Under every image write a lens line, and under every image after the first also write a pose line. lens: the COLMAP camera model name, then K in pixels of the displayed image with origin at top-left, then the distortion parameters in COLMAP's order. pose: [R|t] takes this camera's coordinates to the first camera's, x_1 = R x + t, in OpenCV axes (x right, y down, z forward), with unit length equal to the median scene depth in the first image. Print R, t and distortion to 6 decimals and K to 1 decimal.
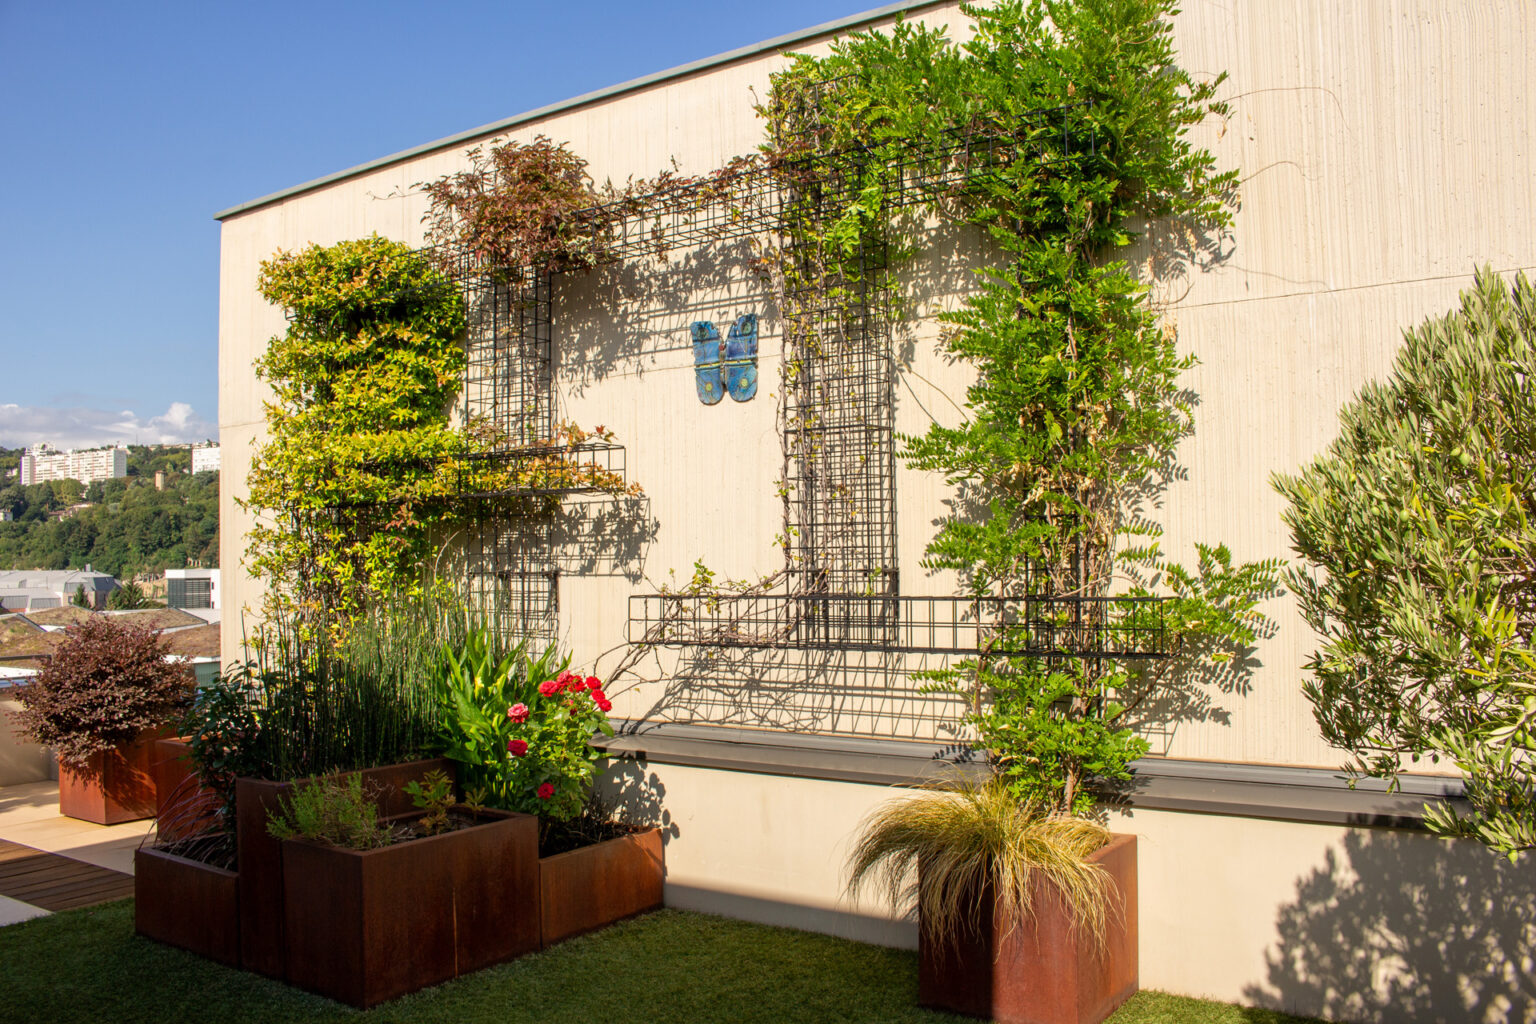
lens RADIAL K [[1281.8, 0, 767.3], [0, 1281.8, 511.0], [0, 0, 1]] dist [-0.134045, 0.093799]
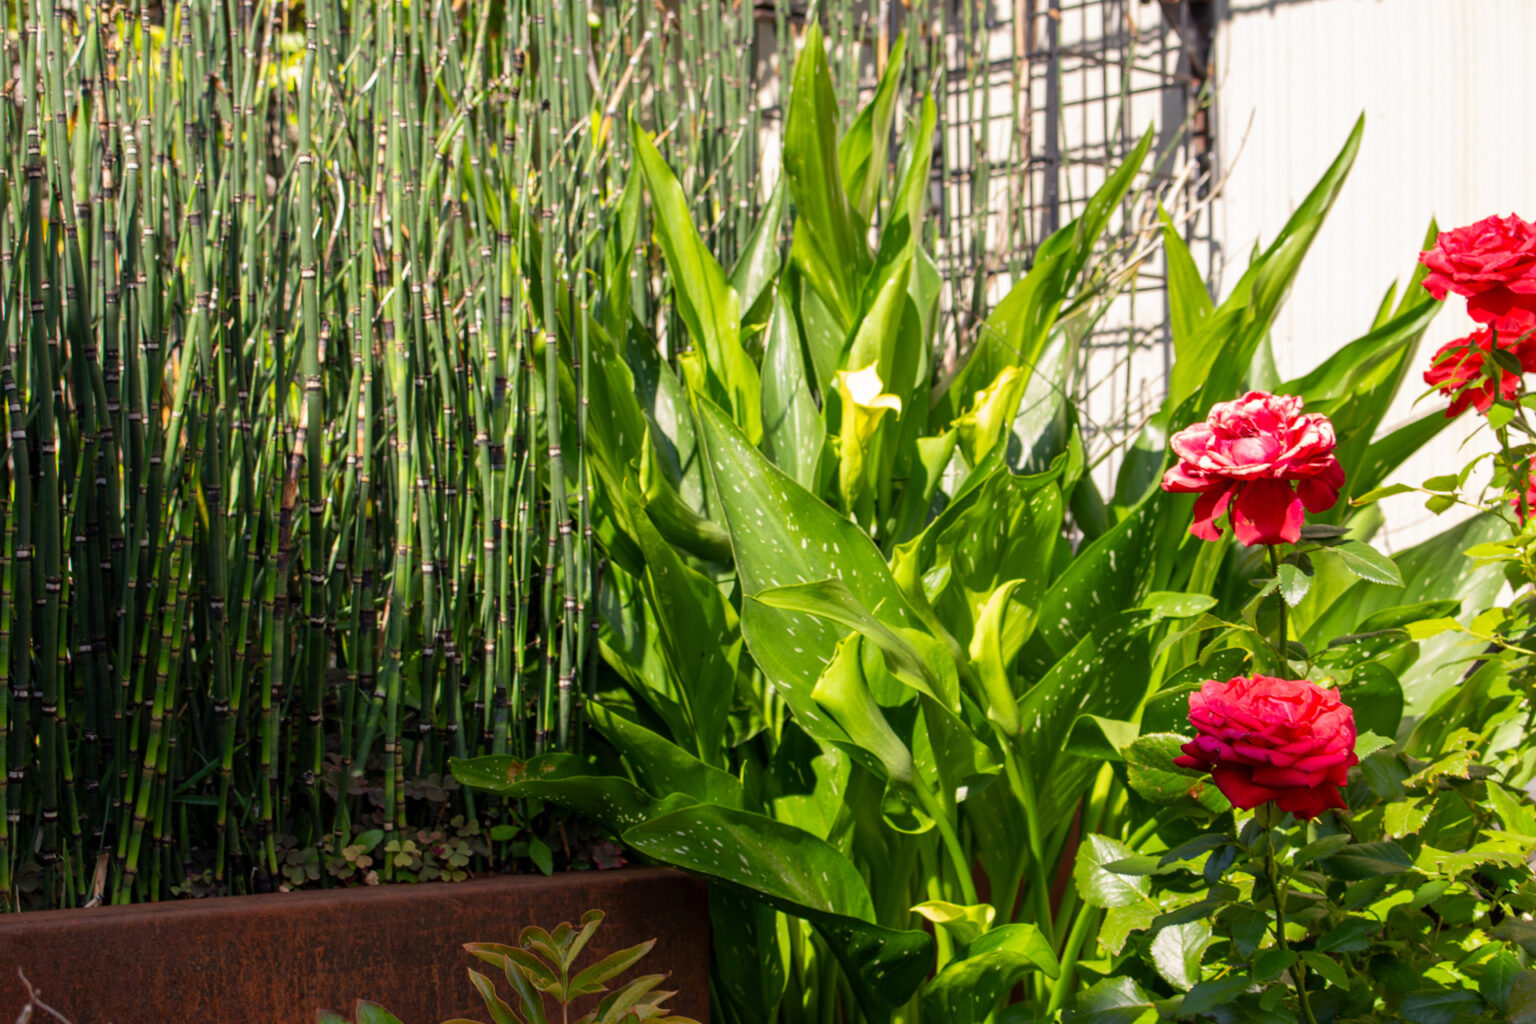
lens RADIAL K [[1778.2, 0, 768.1], [0, 1778.2, 513.5], [0, 0, 1]] dist [0.001464, 0.000000]
pose [[0.982997, 0.014442, -0.183051, -0.198852], [-0.010486, 0.999690, 0.022564, 0.145706], [0.183320, -0.020261, 0.982845, 0.784704]]
